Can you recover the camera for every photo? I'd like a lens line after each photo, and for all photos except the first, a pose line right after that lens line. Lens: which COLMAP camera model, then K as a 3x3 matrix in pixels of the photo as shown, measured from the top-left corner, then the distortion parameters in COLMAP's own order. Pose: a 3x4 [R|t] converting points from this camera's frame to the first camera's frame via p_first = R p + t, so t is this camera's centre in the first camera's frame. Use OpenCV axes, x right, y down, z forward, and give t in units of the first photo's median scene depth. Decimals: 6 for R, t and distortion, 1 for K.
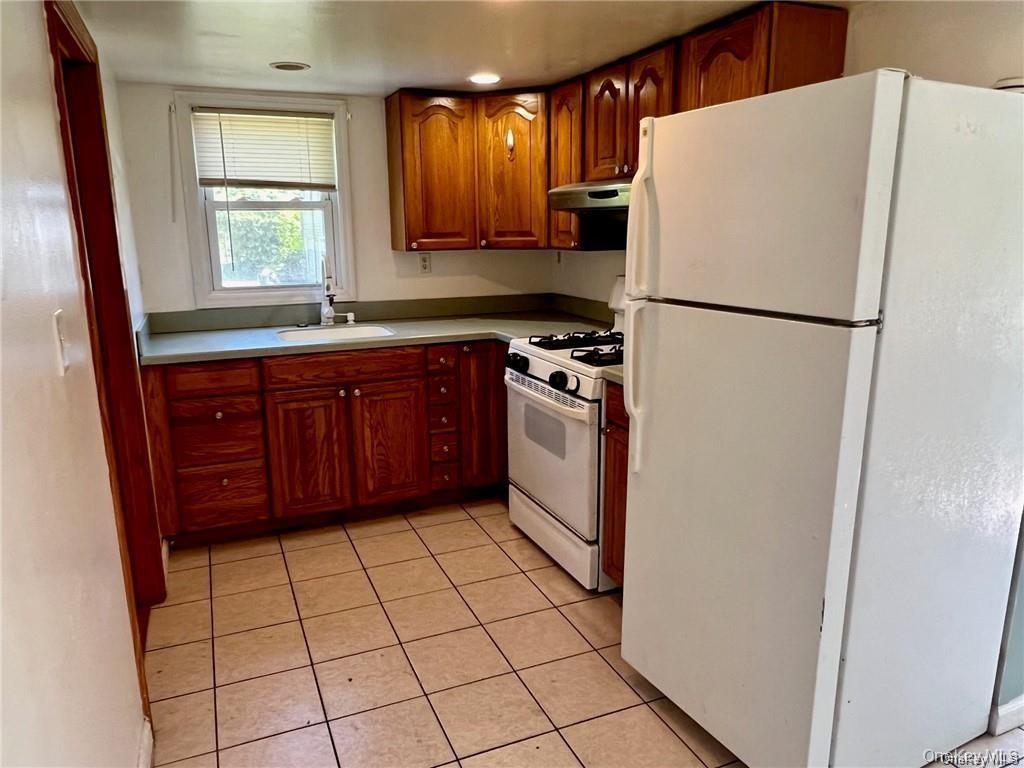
lens RADIAL K [[711.9, 0, 512.2], [0, 711.9, 385.8], [0, 0, 1]] dist [0.009927, -0.003790]
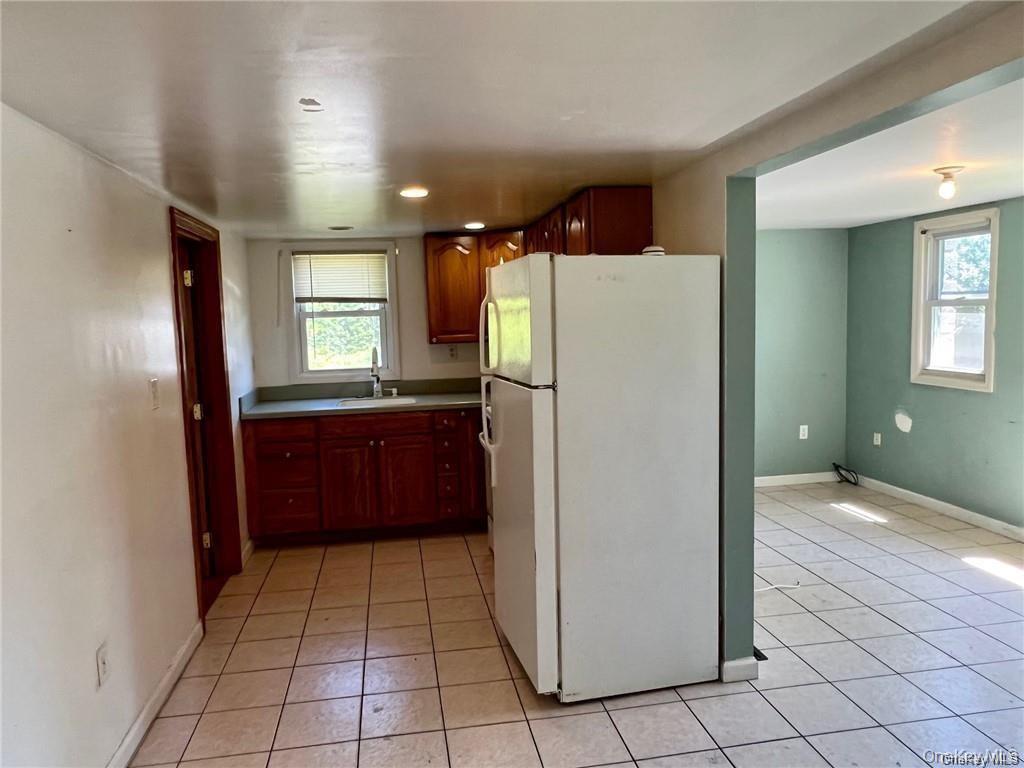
lens RADIAL K [[711.9, 0, 513.2], [0, 711.9, 385.8], [0, 0, 1]] dist [0.009927, -0.003790]
pose [[0.971663, 0.004912, -0.236321, 0.351766], [-0.033170, 0.992725, -0.115748, 0.049272], [0.234033, 0.120307, 0.964756, -0.305269]]
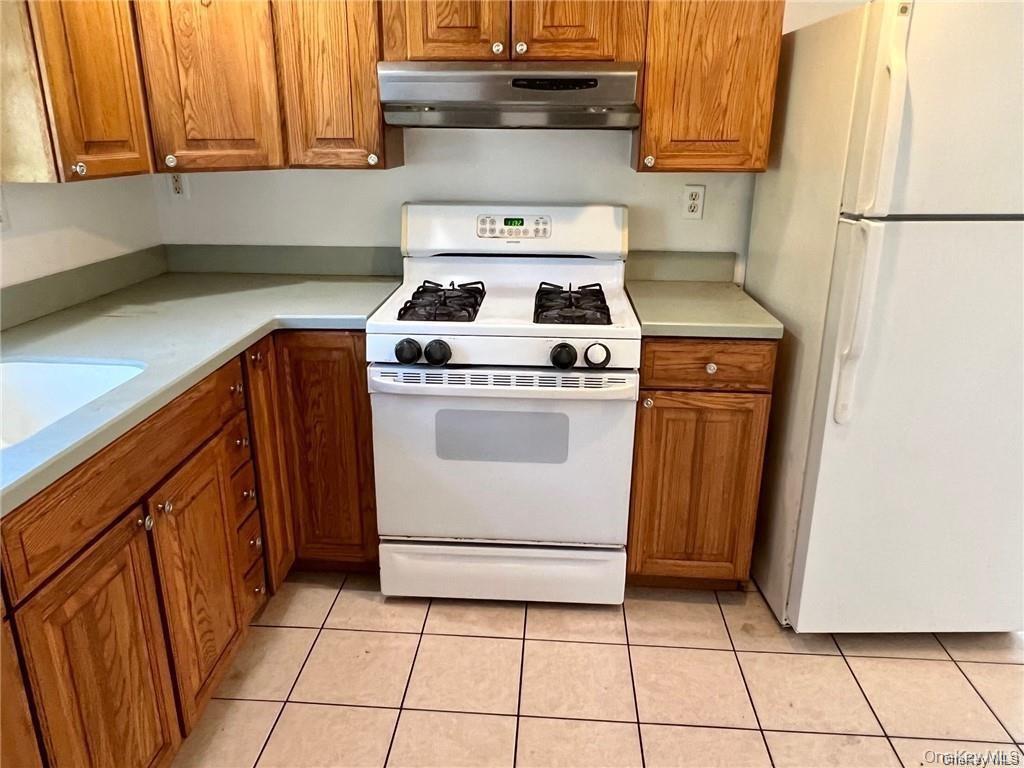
lens RADIAL K [[733.5, 0, 501.8], [0, 733.5, 383.3], [0, 0, 1]] dist [-0.002747, -0.003698]
pose [[0.462875, -0.272972, 0.843346, -0.461280], [0.189029, 0.959916, 0.206954, -0.114447], [-0.866034, 0.063624, 0.495921, 0.558277]]
